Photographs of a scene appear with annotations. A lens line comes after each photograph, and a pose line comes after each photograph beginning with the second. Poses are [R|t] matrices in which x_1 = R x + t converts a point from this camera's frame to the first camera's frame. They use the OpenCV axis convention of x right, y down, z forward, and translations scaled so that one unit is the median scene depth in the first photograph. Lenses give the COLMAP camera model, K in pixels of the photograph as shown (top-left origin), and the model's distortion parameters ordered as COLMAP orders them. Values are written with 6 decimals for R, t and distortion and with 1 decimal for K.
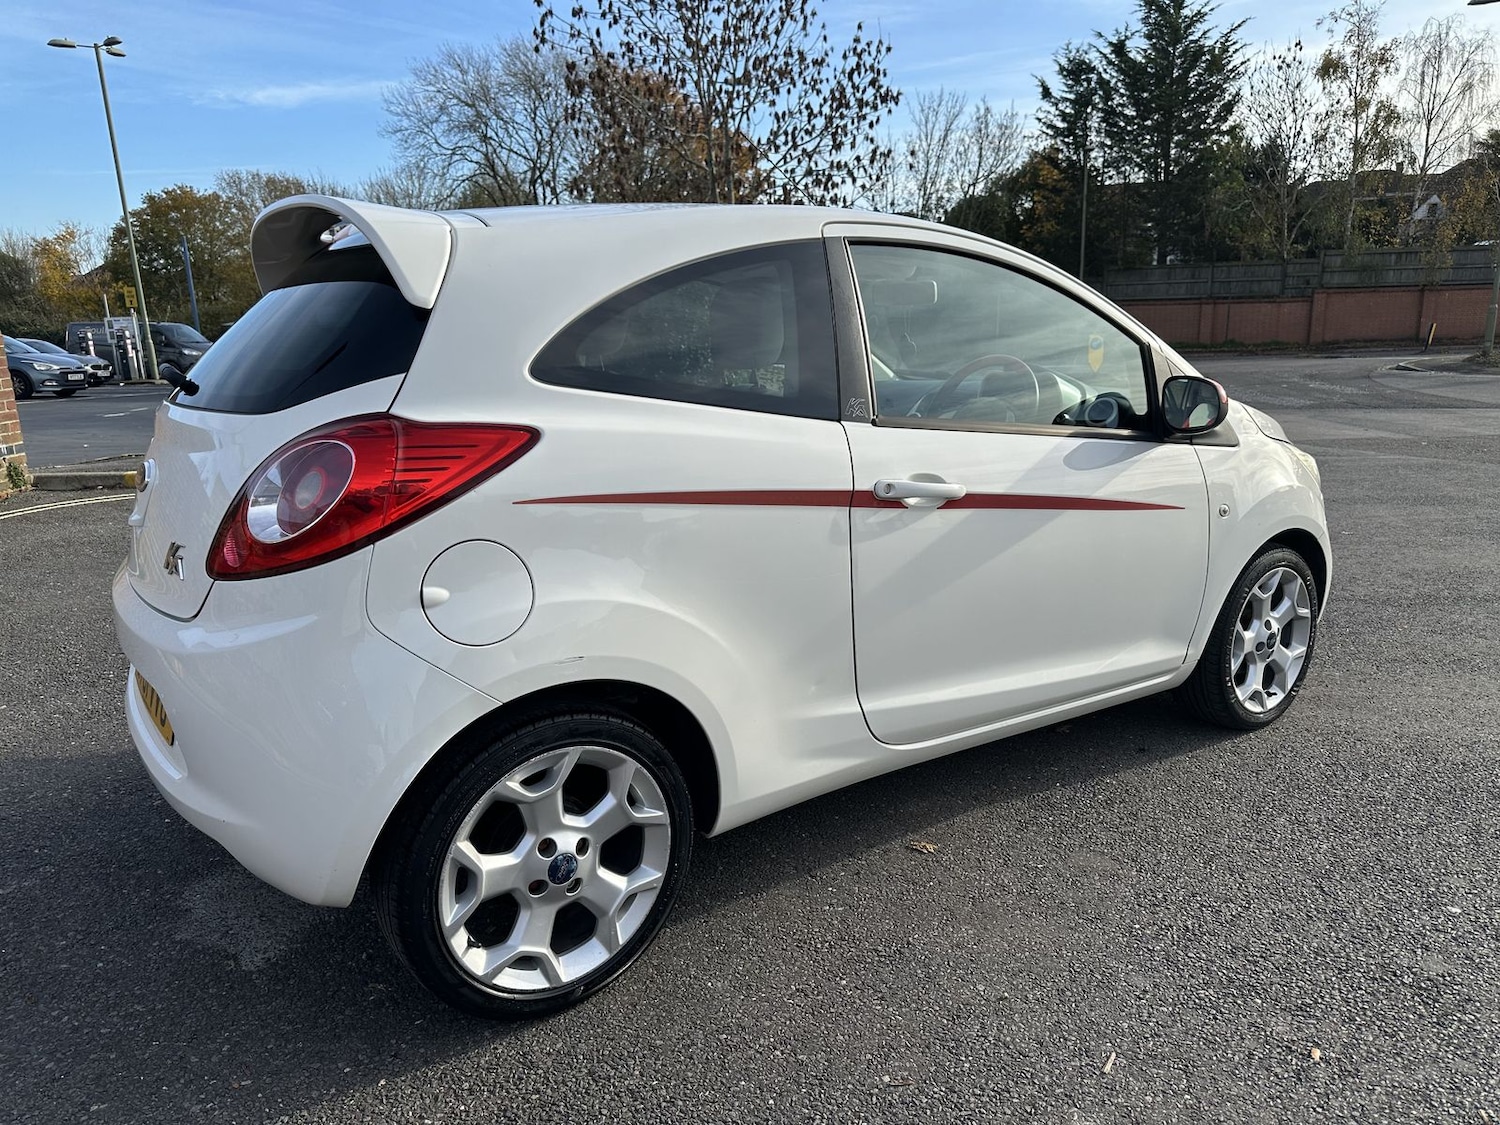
lens RADIAL K [[1090.5, 0, 750.0], [0, 1090.5, 562.5], [0, 0, 1]] dist [0.025041, -0.021057]
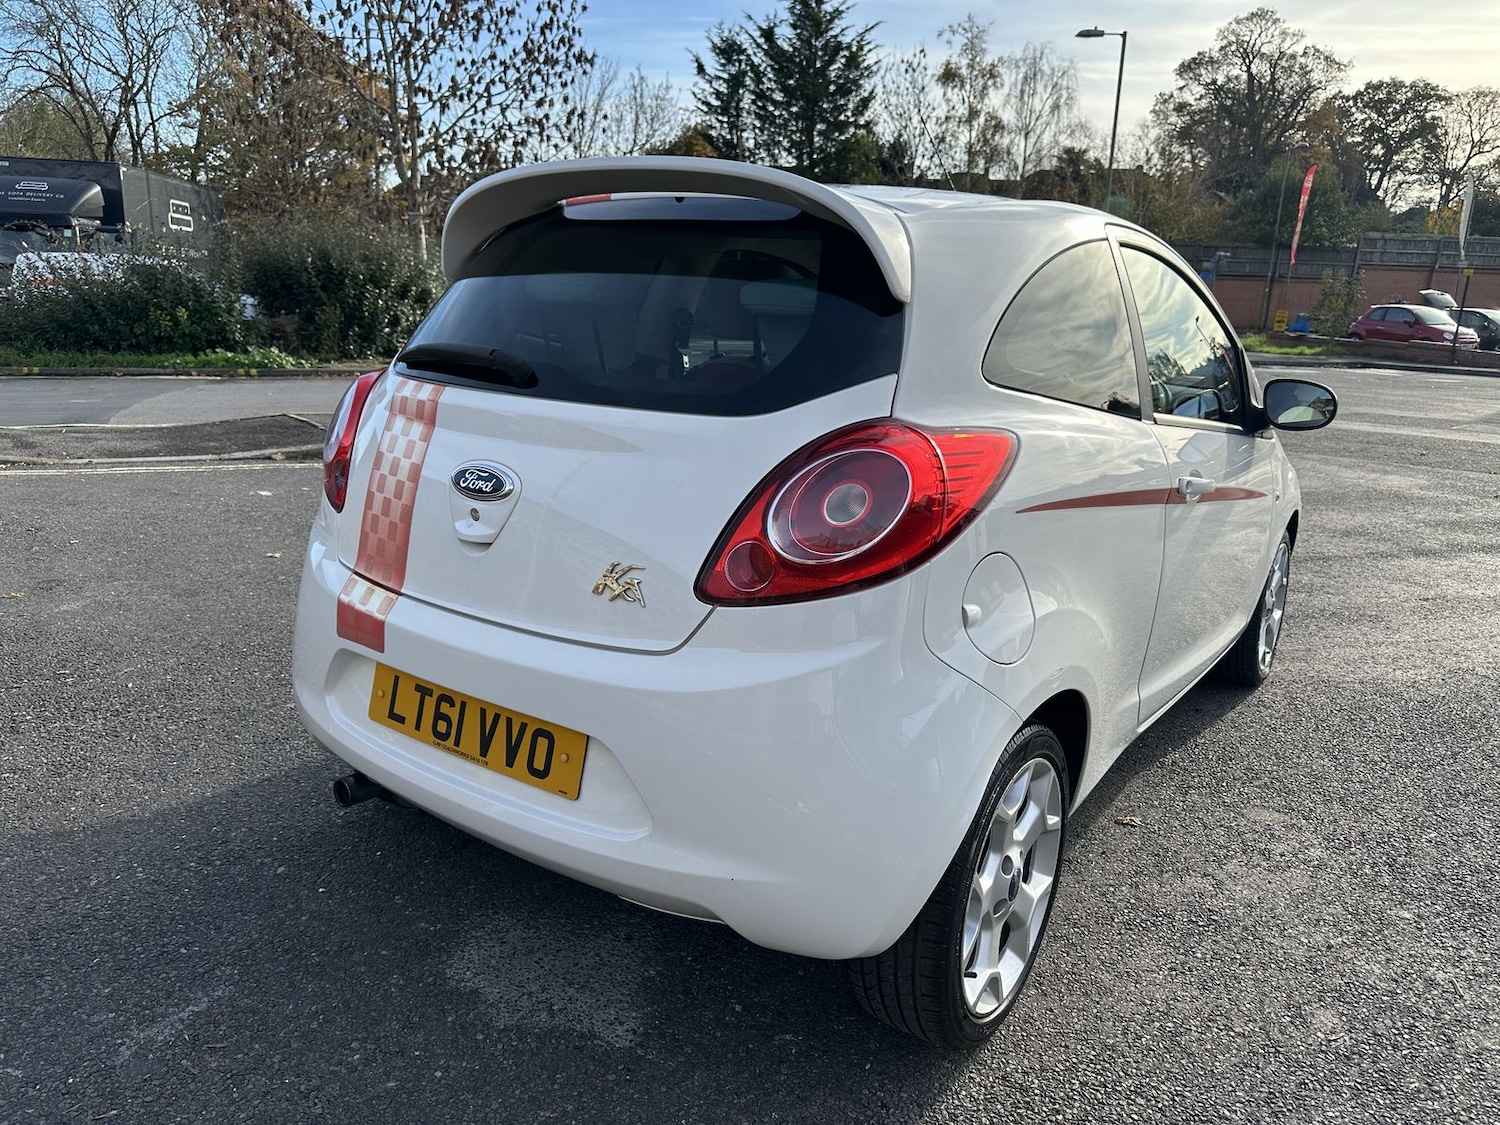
lens RADIAL K [[1090.5, 0, 750.0], [0, 1090.5, 562.5], [0, 0, 1]] dist [0.025041, -0.021057]
pose [[0.945501, -0.031188, 0.324122, -0.036587], [0.021345, 0.999198, 0.033879, -0.002351], [-0.324919, -0.025114, 0.945408, 0.008295]]
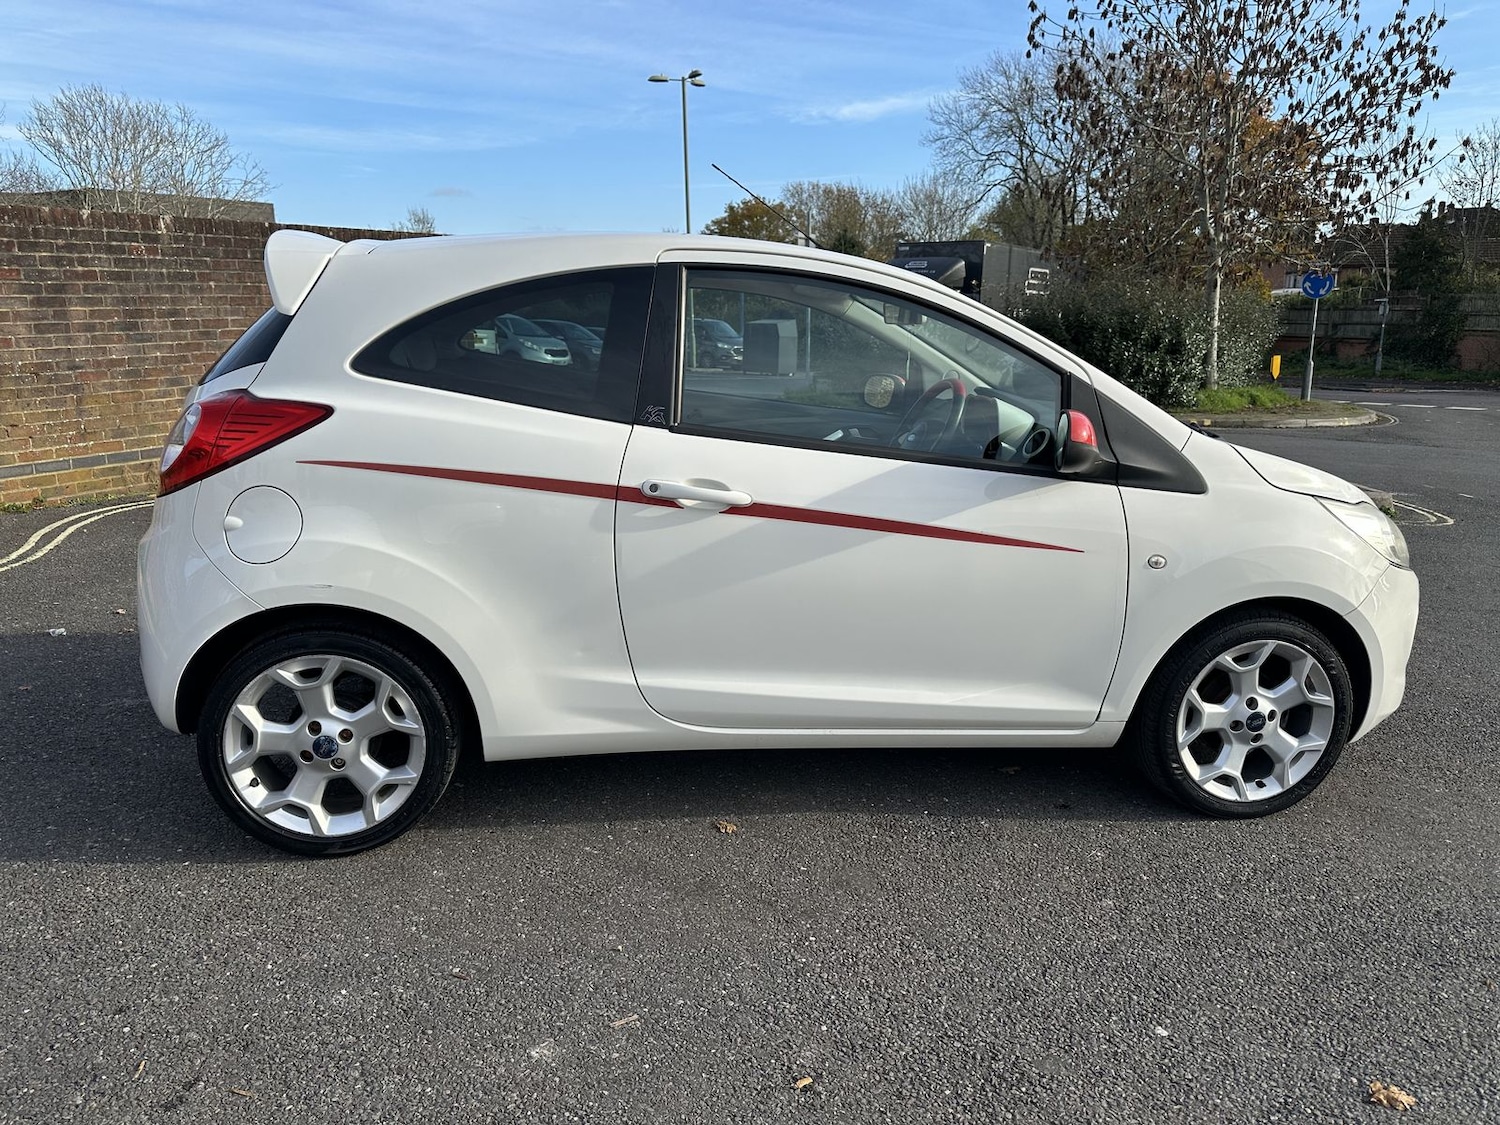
lens RADIAL K [[1090.5, 0, 750.0], [0, 1090.5, 562.5], [0, 0, 1]] dist [0.025041, -0.021057]
pose [[0.883248, 0.133648, -0.449456, 0.039189], [-0.134455, 0.990457, 0.030292, -0.002117], [0.449215, 0.033676, 0.892789, 0.002680]]
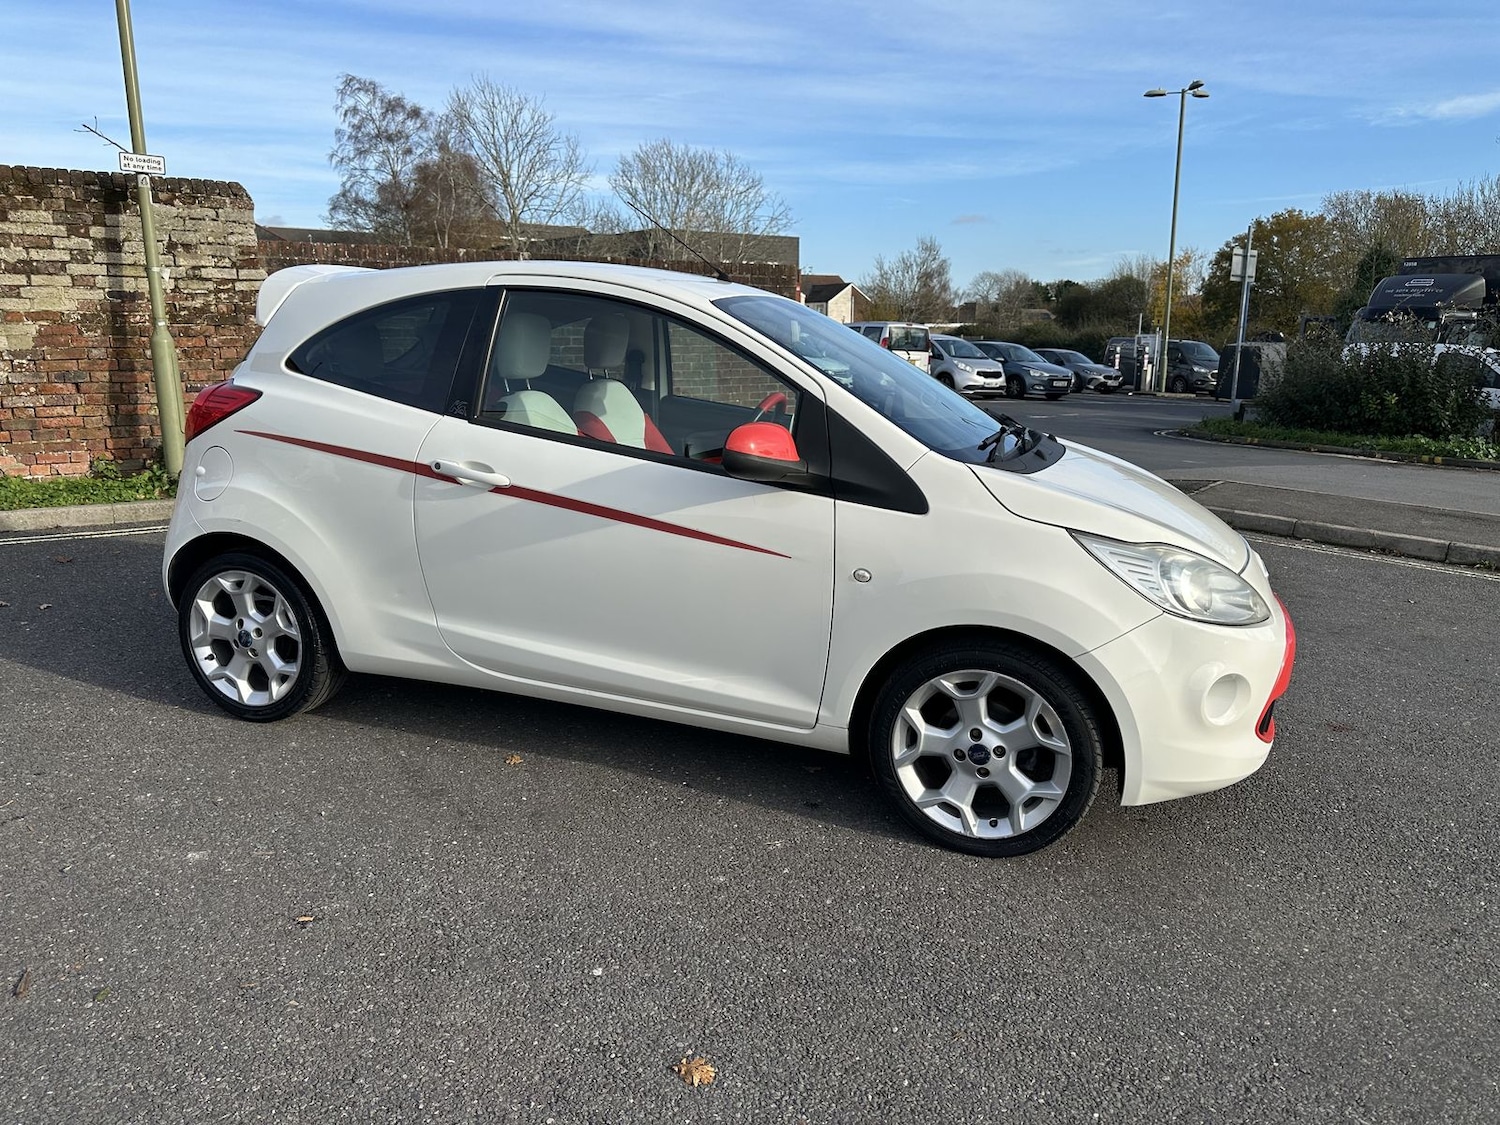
lens RADIAL K [[1090.5, 0, 750.0], [0, 1090.5, 562.5], [0, 0, 1]] dist [0.025041, -0.021057]
pose [[0.574774, 0.205466, -0.792098, 0.080279], [-0.219442, 0.971212, 0.092692, -0.008928], [0.788340, 0.120543, 0.603315, 0.026130]]
